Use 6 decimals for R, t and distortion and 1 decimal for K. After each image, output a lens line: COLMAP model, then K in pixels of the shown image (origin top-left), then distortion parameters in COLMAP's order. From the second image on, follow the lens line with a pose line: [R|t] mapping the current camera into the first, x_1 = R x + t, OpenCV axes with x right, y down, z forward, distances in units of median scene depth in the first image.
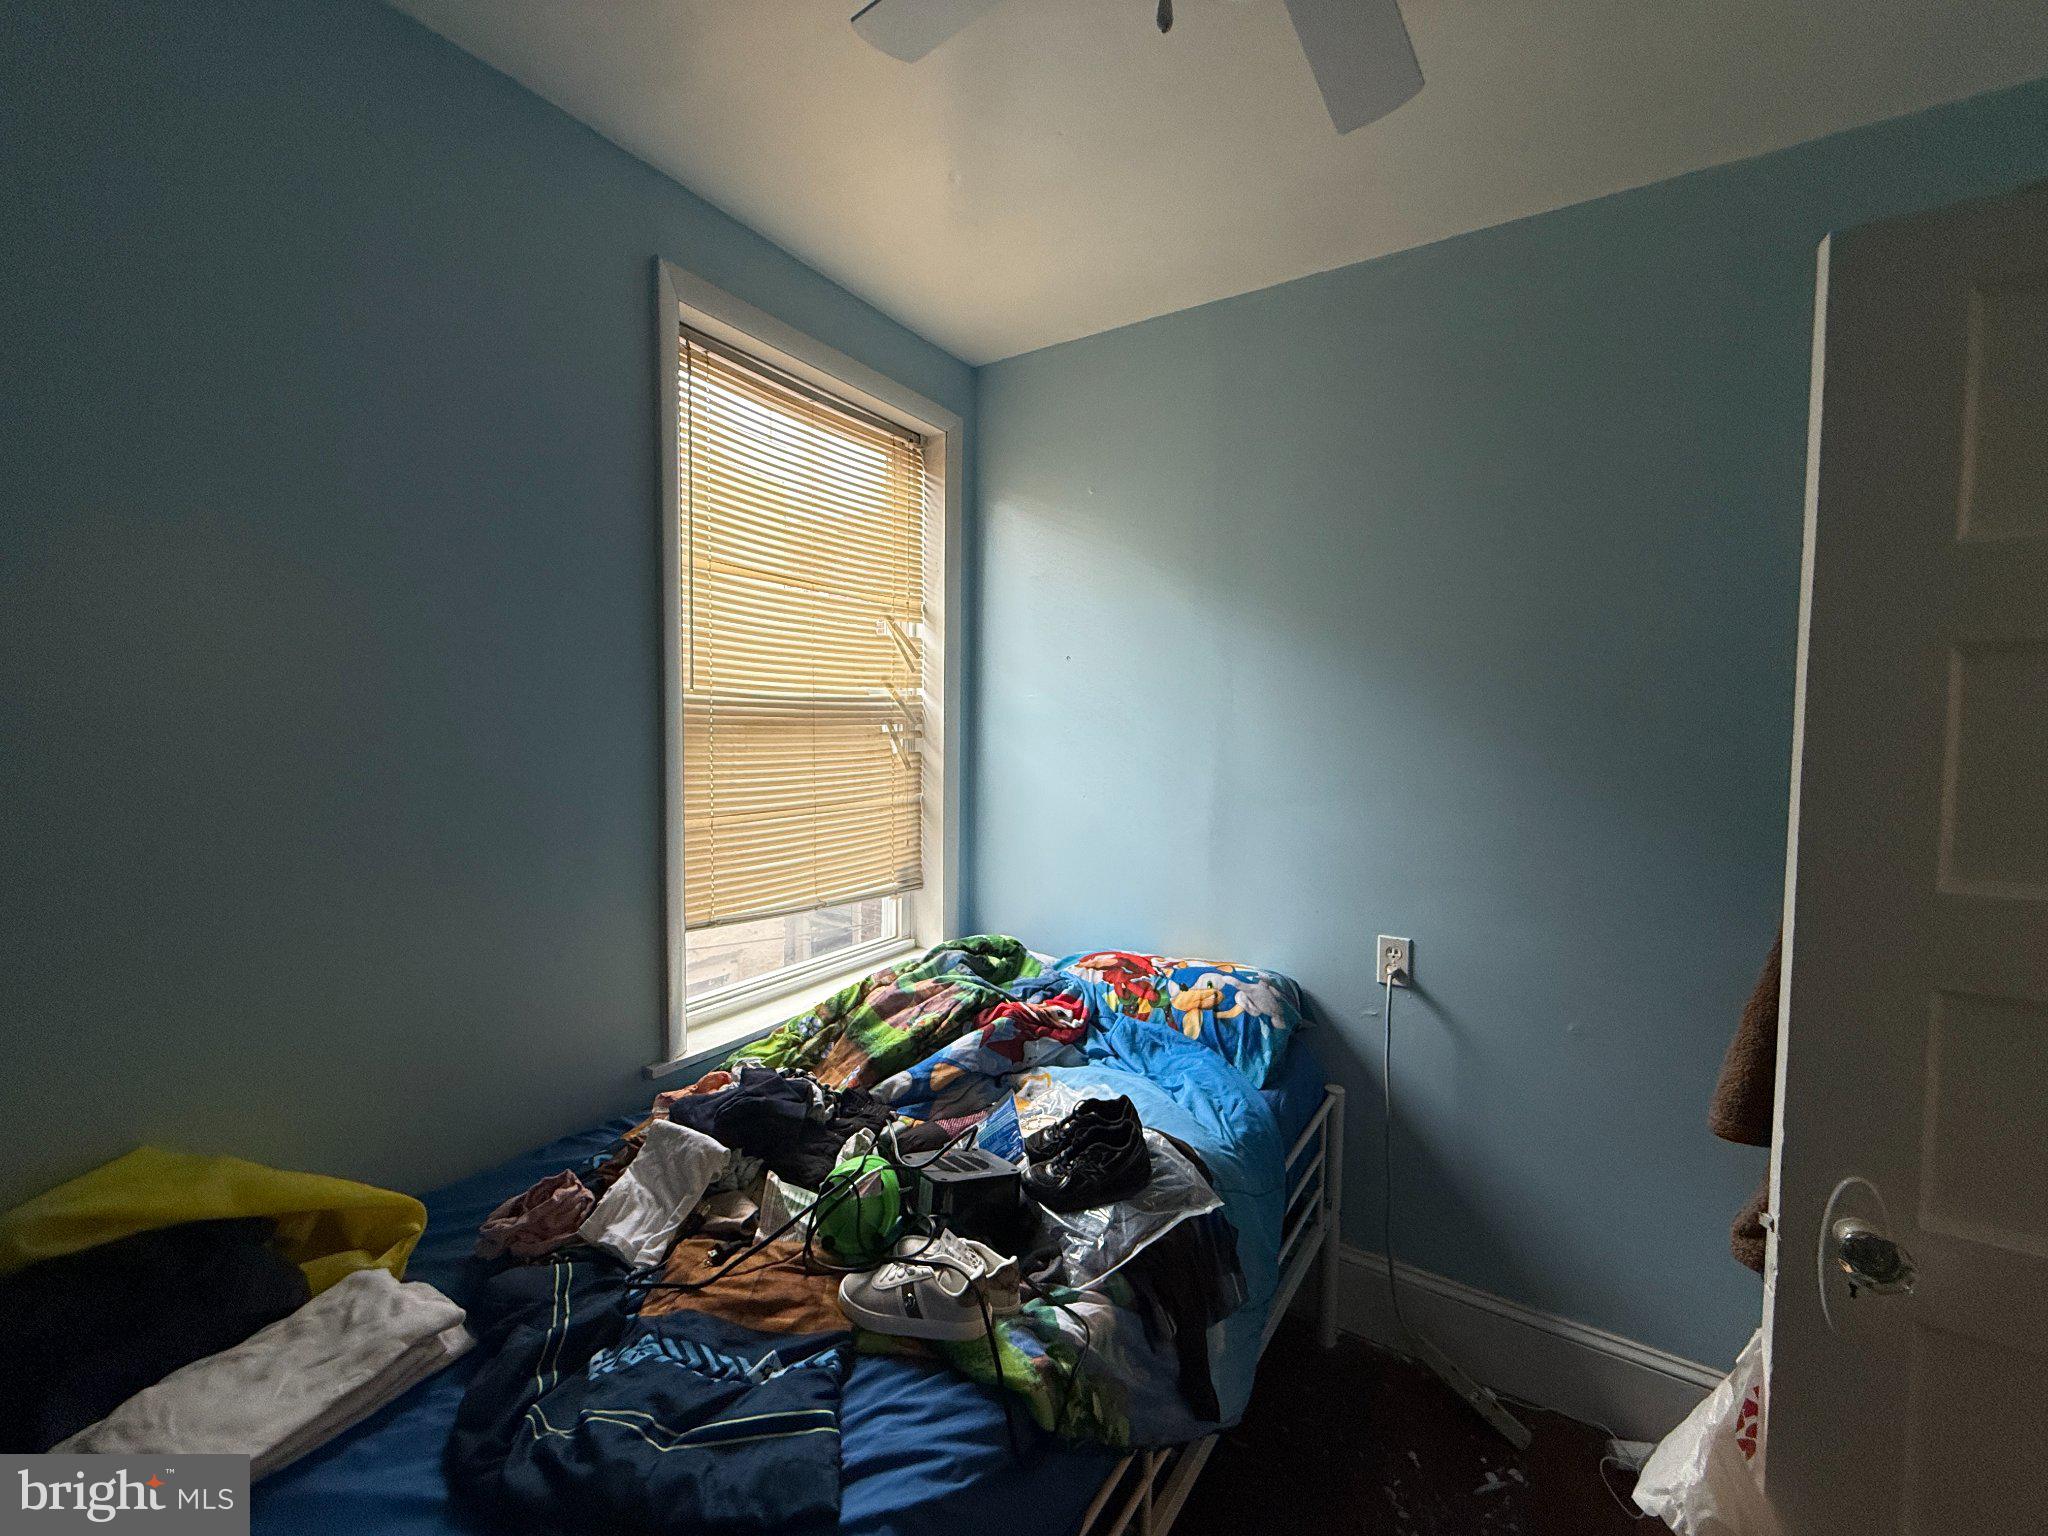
lens RADIAL K [[812.8, 0, 1021.8], [0, 812.8, 764.8], [0, 0, 1]] dist [0.000430, 0.000362]
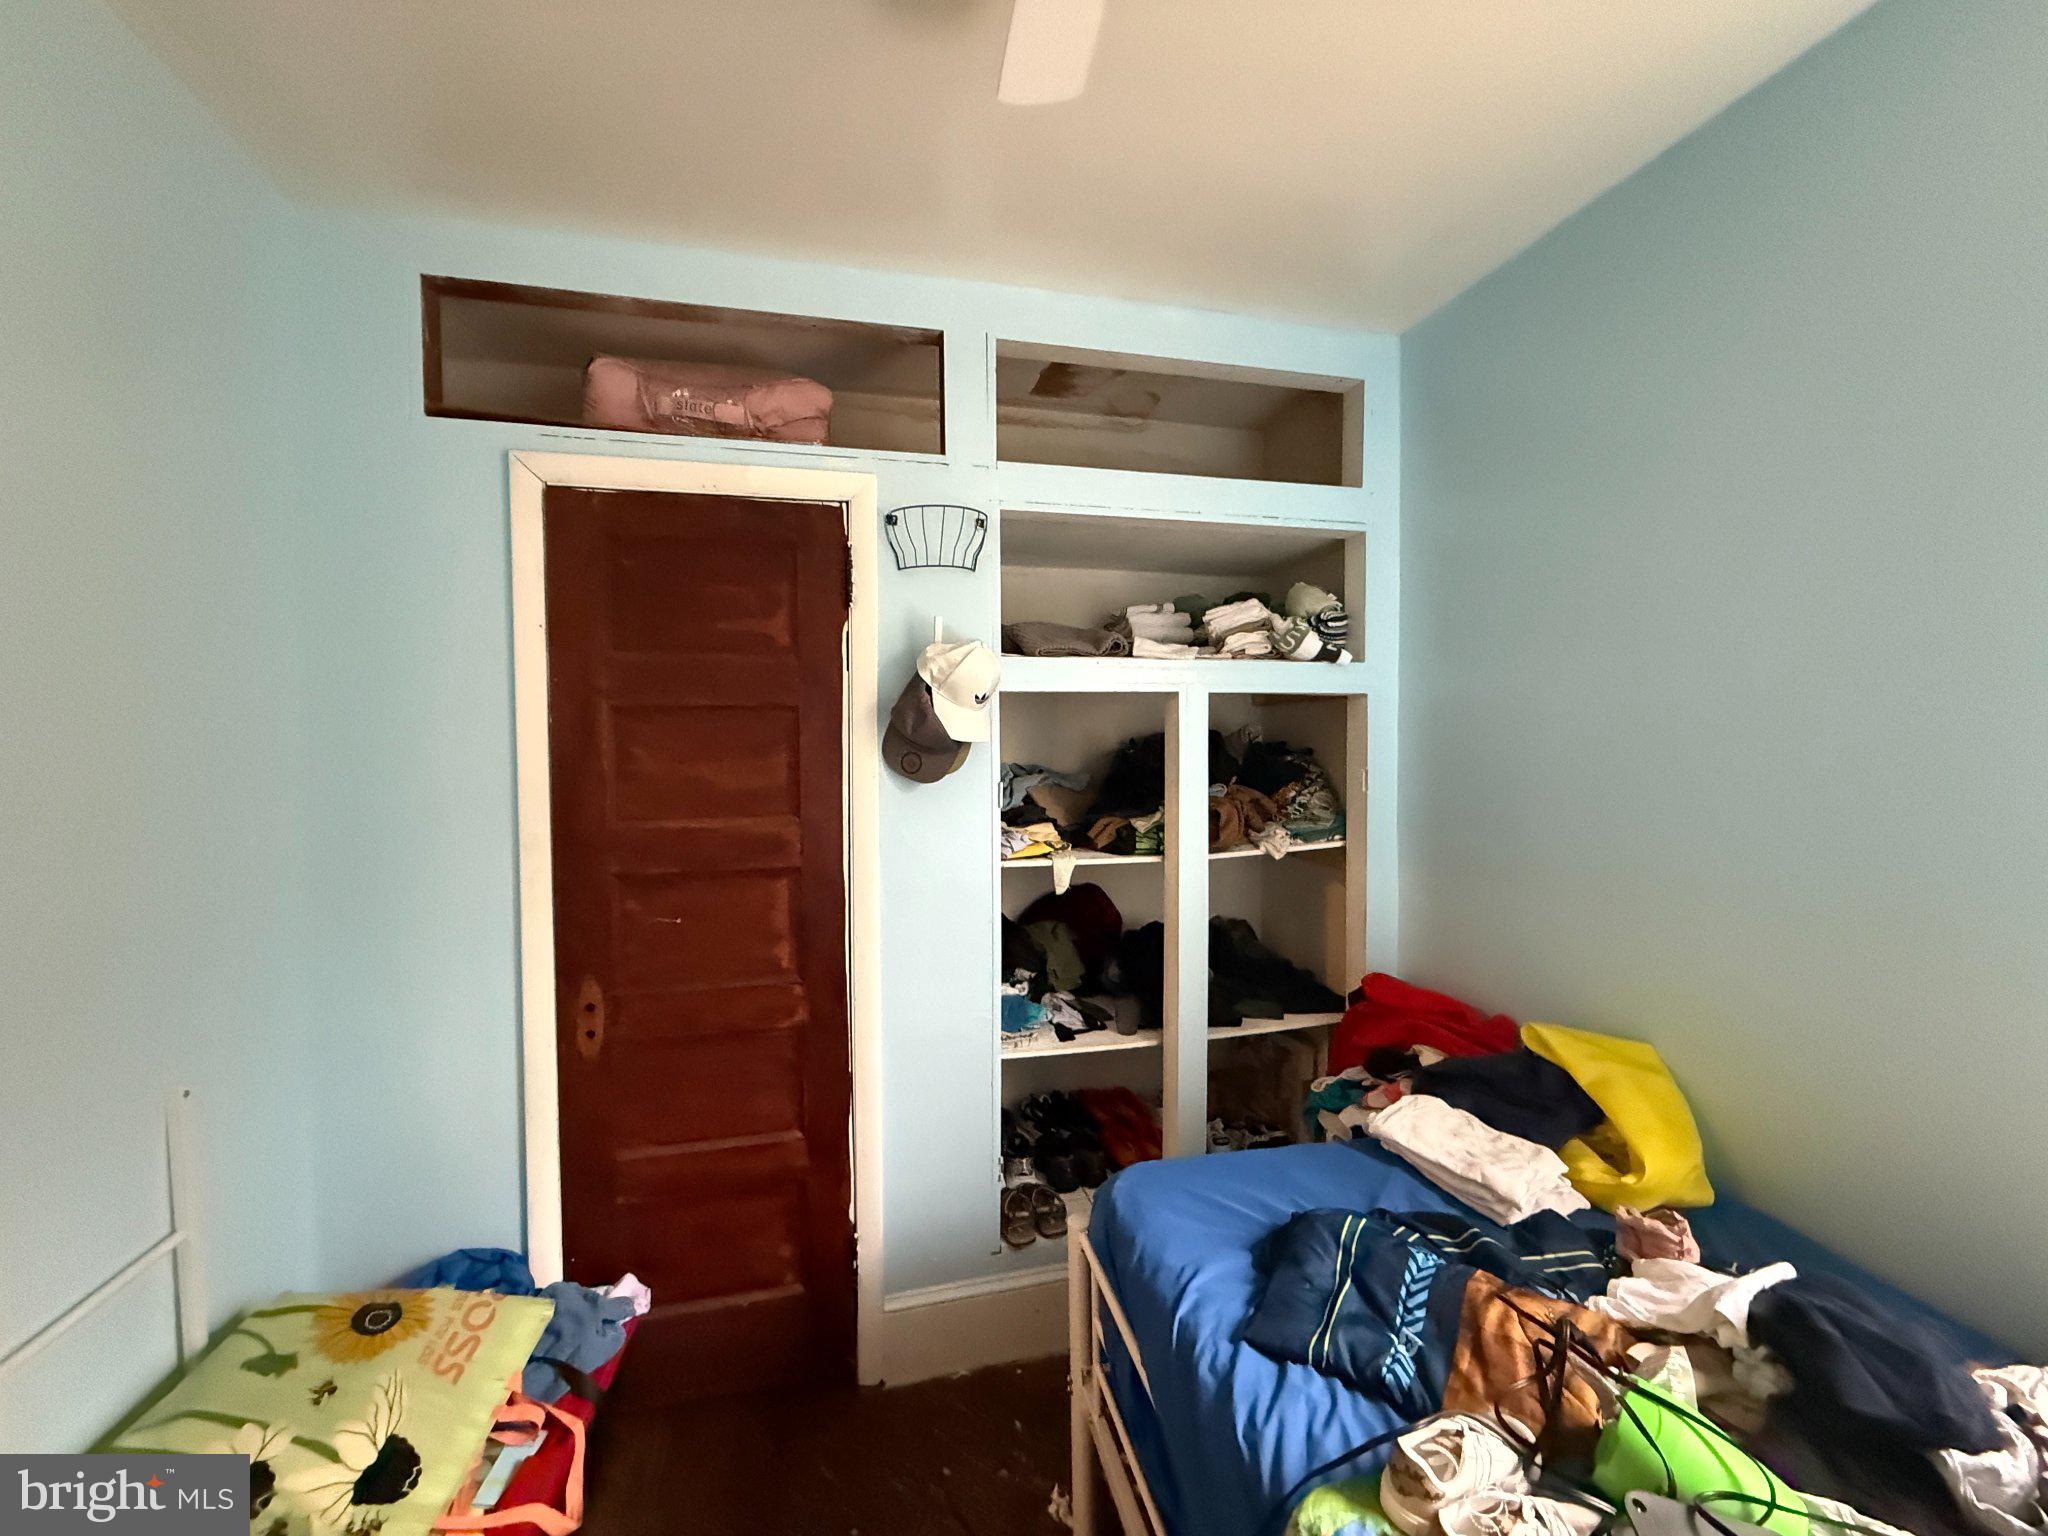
lens RADIAL K [[812.8, 0, 1021.8], [0, 812.8, 764.8], [0, 0, 1]] dist [0.000430, 0.000362]
pose [[-0.678258, 0.017173, -0.734623, 0.825845], [-0.036039, 0.997746, 0.056598, -0.073591], [0.733939, 0.064863, -0.676111, 1.302683]]
